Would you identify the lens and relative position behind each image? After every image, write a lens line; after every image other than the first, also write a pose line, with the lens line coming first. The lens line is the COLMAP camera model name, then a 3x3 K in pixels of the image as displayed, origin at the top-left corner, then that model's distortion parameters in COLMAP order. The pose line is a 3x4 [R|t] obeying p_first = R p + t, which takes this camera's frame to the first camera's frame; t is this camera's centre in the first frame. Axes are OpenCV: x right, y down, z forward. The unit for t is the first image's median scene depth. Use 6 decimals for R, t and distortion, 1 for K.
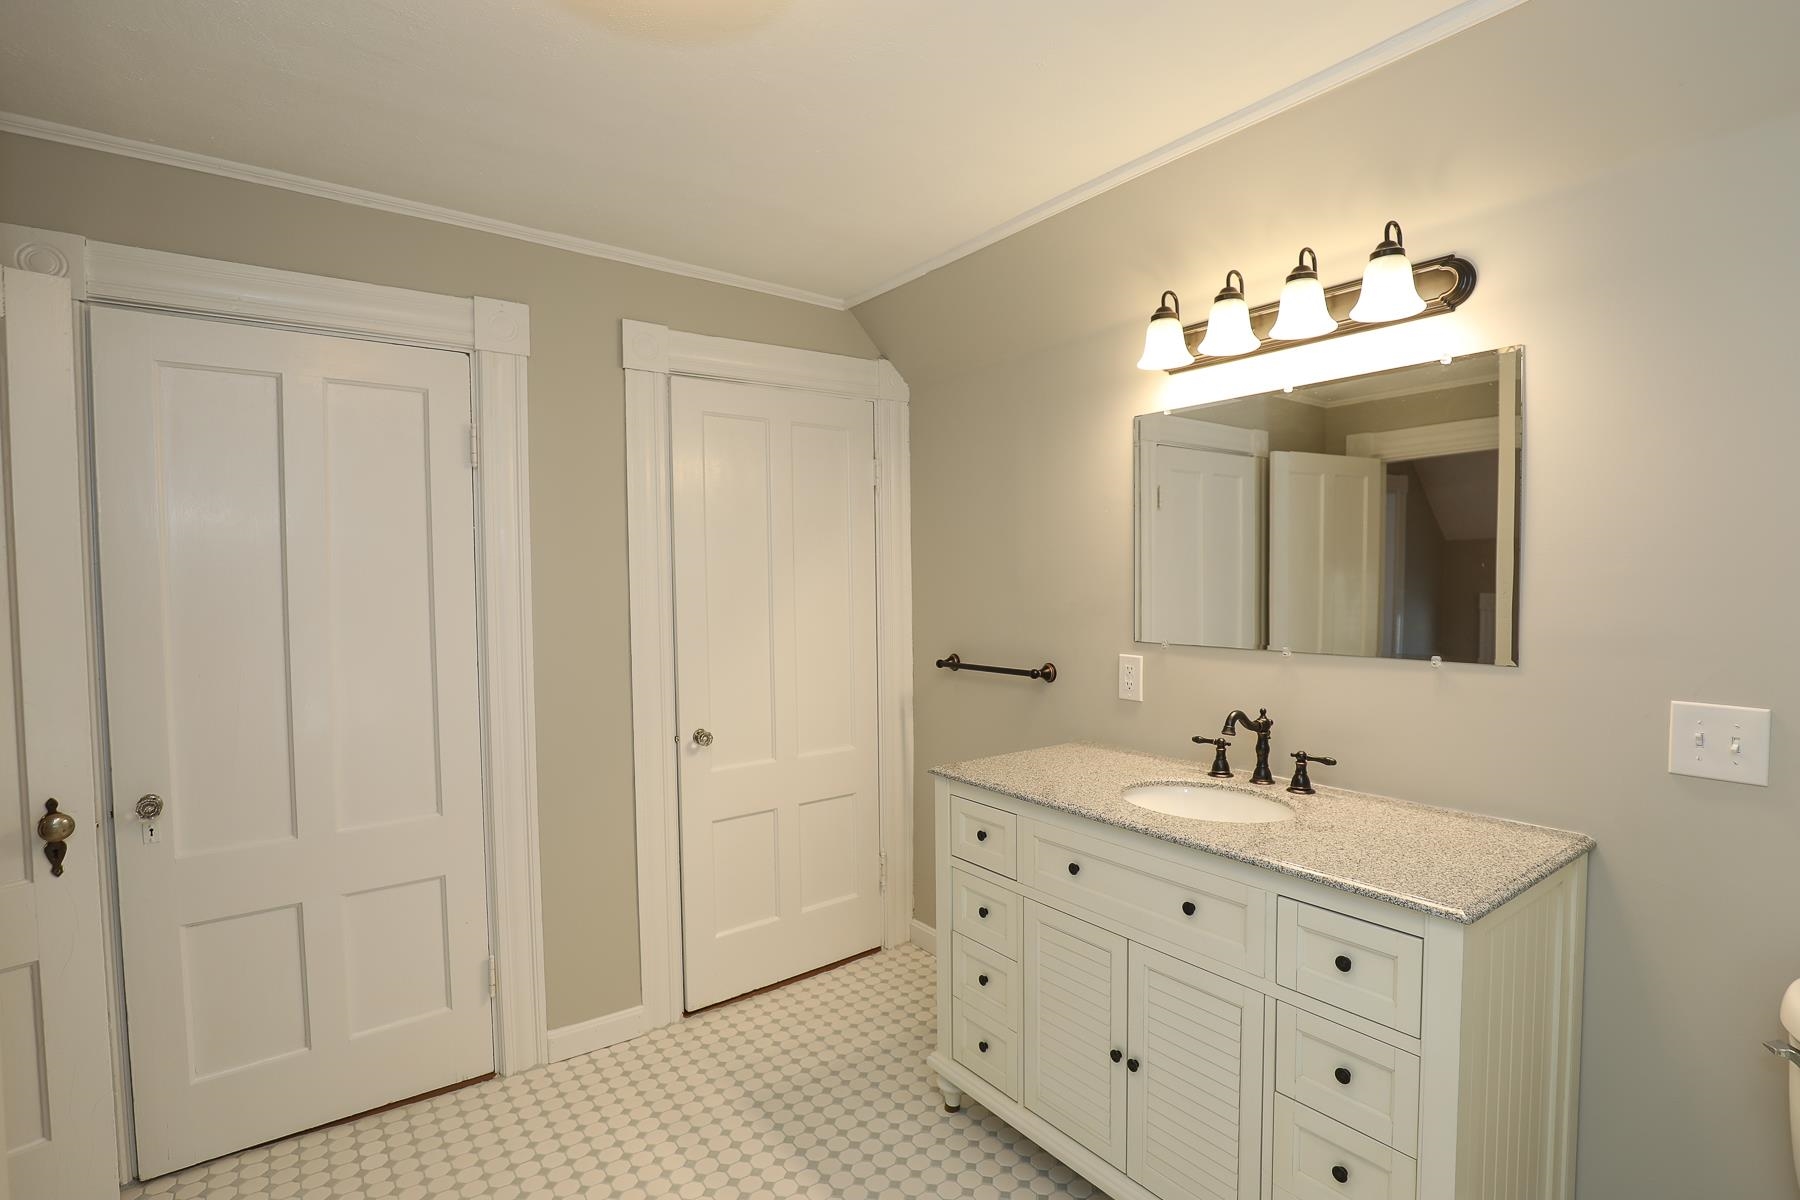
lens RADIAL K [[840.4, 0, 892.2], [0, 840.4, 600.4], [0, 0, 1]] dist [-0.029746, 0.004169]
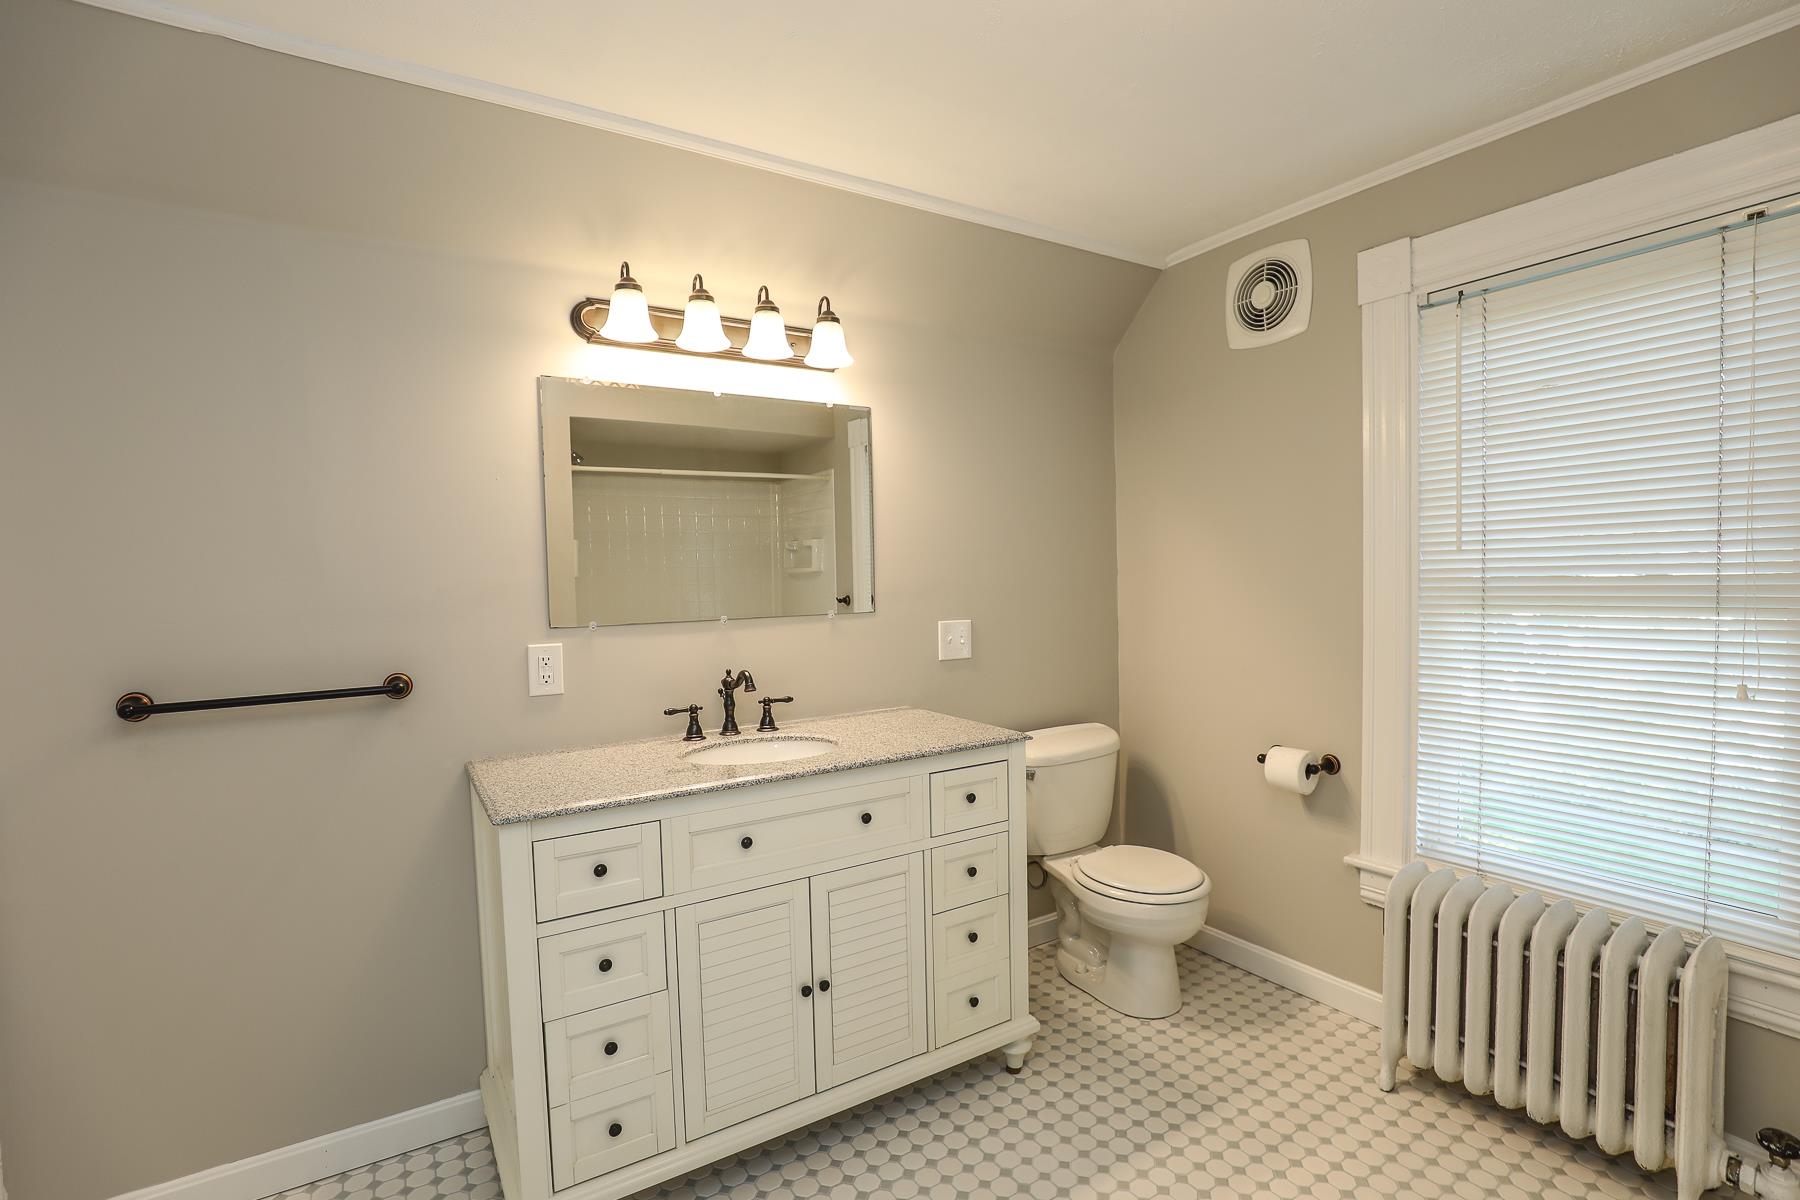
lens RADIAL K [[840.4, 0, 891.7], [0, 840.4, 606.7], [0, 0, 1]] dist [-0.029746, 0.004169]
pose [[0.092905, -0.028917, 0.995255, -0.674668], [0.049747, 0.998465, 0.024367, 0.027083], [-0.994431, 0.047247, 0.094200, 0.662651]]
